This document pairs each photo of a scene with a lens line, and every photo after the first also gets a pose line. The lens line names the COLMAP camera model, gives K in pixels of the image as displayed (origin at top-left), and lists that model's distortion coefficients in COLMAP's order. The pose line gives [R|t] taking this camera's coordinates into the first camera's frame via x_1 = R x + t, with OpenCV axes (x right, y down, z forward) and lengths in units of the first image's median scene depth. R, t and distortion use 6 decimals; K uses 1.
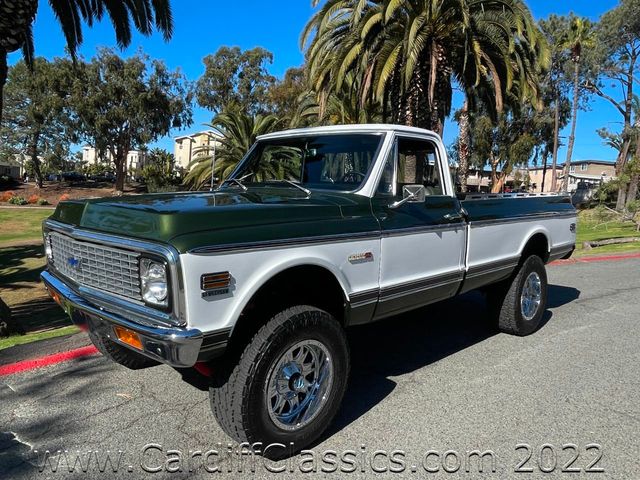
lens RADIAL K [[485.1, 0, 315.8], [0, 485.1, 233.0], [0, 0, 1]] dist [0.017775, -0.043216]
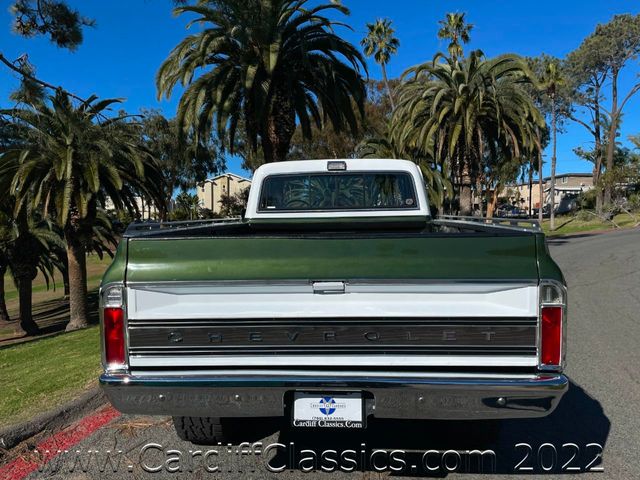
lens RADIAL K [[501.4, 0, 321.5], [0, 501.4, 242.9], [0, 0, 1]] dist [0.069697, -0.064110]
pose [[0.995363, -0.081265, 0.051457, -0.113312], [0.083566, 0.995519, -0.044253, 0.019755], [-0.047631, 0.048348, 0.997694, -0.194628]]
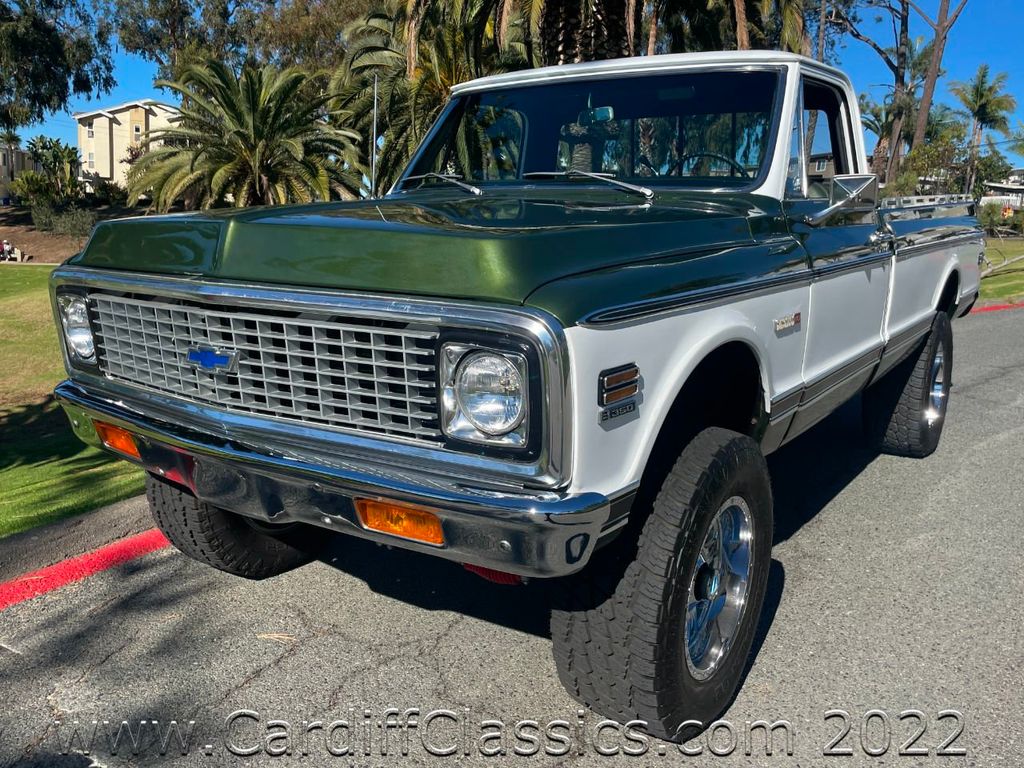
lens RADIAL K [[857.1, 0, 499.4], [0, 857.1, 384.5], [0, 0, 1]] dist [0.081003, -0.114408]
pose [[0.985927, -0.051880, 0.158925, -0.018705], [0.034724, 0.993447, 0.108889, 0.000343], [-0.163533, -0.101838, 0.981268, 0.010043]]
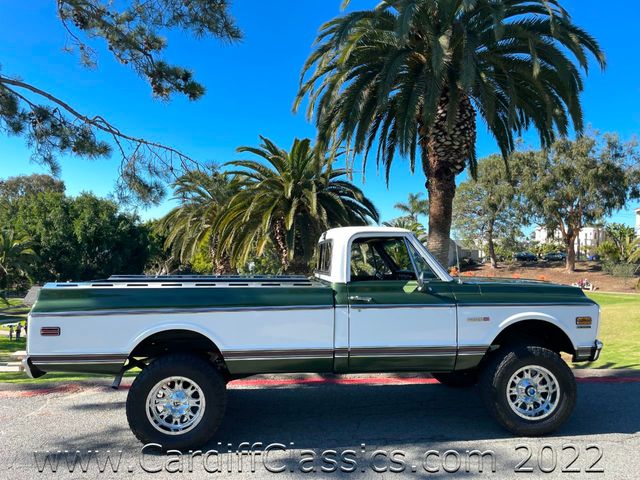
lens RADIAL K [[484.2, 0, 307.6], [0, 484.2, 238.8], [0, 0, 1]] dist [0.063293, -0.092538]
pose [[0.630628, -0.063954, -0.773446, 0.031932], [-0.052373, 0.990820, -0.124630, 0.002567], [0.774316, 0.119103, 0.621489, -0.035848]]
